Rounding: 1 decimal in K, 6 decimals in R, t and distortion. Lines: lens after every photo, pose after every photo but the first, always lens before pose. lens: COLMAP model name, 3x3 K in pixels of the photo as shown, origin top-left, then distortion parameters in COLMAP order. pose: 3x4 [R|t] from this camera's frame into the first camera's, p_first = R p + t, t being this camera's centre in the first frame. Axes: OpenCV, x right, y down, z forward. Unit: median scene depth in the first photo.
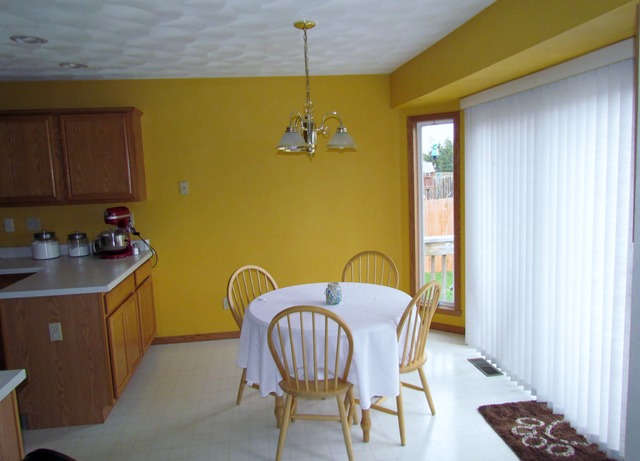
lens RADIAL K [[477.2, 0, 320.0], [0, 477.2, 230.5], [0, 0, 1]] dist [-0.004150, -0.002451]
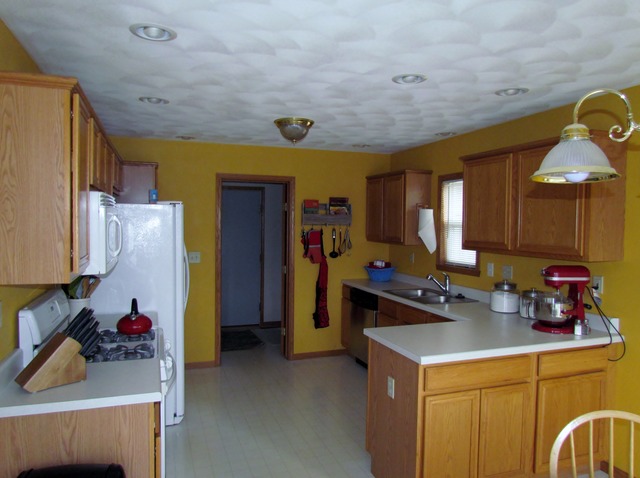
lens RADIAL K [[454.1, 0, 320.0], [0, 454.1, 239.0], [0, 0, 1]] dist [-0.037335, 0.001628]
pose [[0.207703, 0.078695, -0.975021, 0.183855], [-0.147343, 0.987903, 0.048347, -0.069480], [0.967031, 0.133620, 0.216786, 0.475697]]
